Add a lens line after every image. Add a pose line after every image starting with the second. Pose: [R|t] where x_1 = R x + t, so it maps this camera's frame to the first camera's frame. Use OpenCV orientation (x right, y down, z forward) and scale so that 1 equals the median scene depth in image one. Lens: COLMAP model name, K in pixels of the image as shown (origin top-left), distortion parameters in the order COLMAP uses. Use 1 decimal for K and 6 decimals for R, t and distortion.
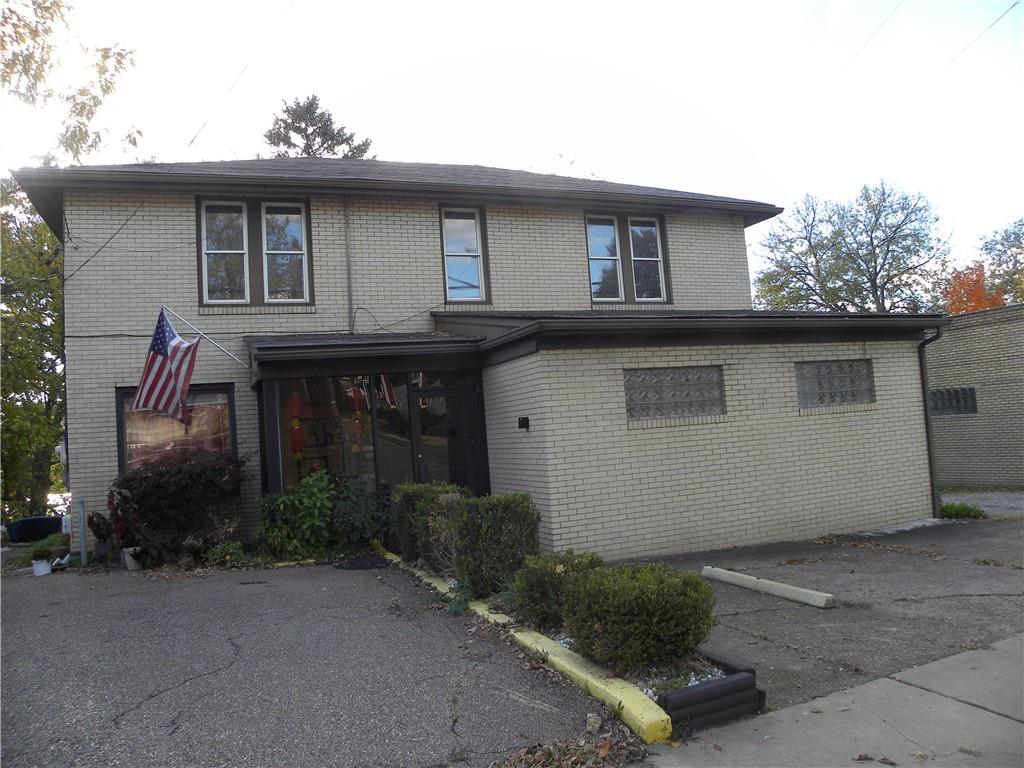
lens RADIAL K [[778.1, 0, 512.0], [0, 778.1, 384.0], [0, 0, 1]] dist [-0.142361, 0.080811]
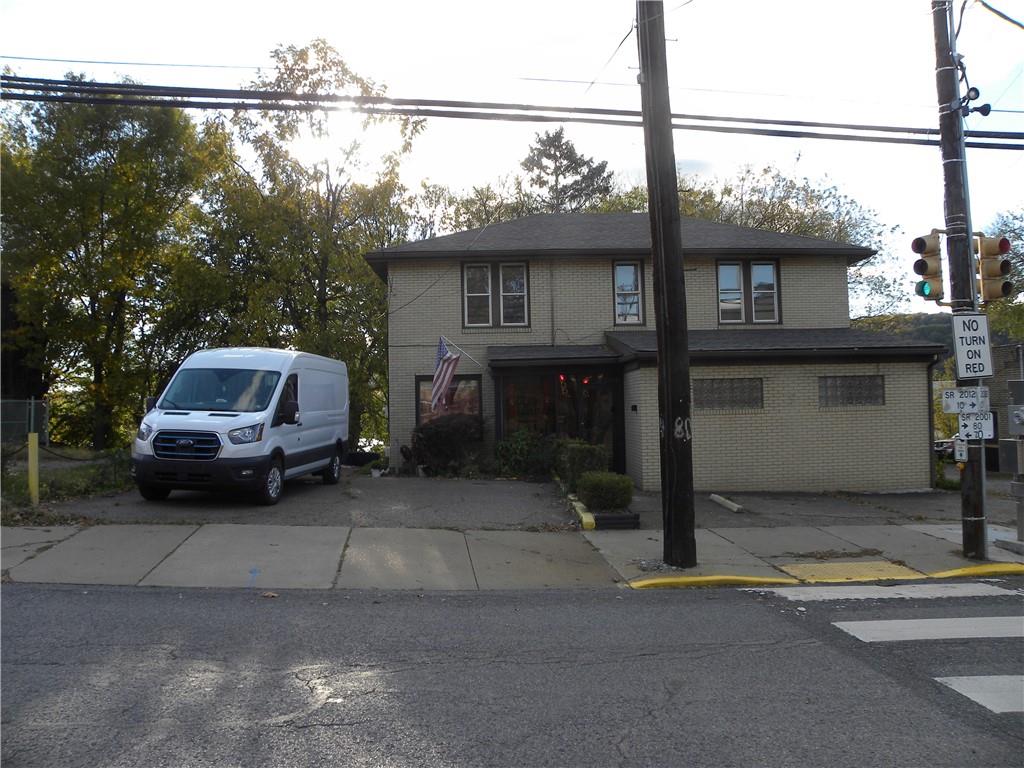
lens RADIAL K [[778.1, 0, 512.0], [0, 778.1, 384.0], [0, 0, 1]] dist [-0.142361, 0.080811]
pose [[0.939556, 0.040104, -0.340038, 0.292288], [-0.023463, 0.998324, 0.052910, -0.075182], [0.341590, -0.041733, 0.938922, -0.605038]]
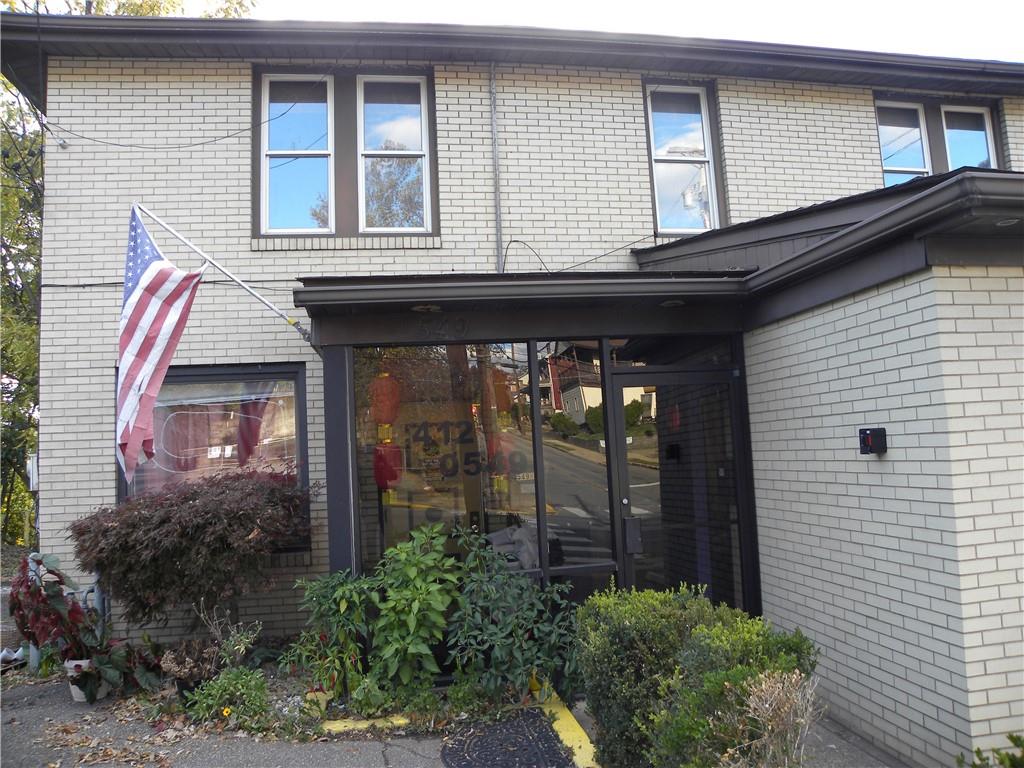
lens RADIAL K [[778.1, 0, 512.0], [0, 778.1, 384.0], [0, 0, 1]] dist [-0.142361, 0.080811]
pose [[0.978233, 0.006721, -0.207401, -0.081231], [-0.008450, 0.999937, -0.007453, 0.019350], [0.207337, 0.009043, 0.978228, 0.457826]]
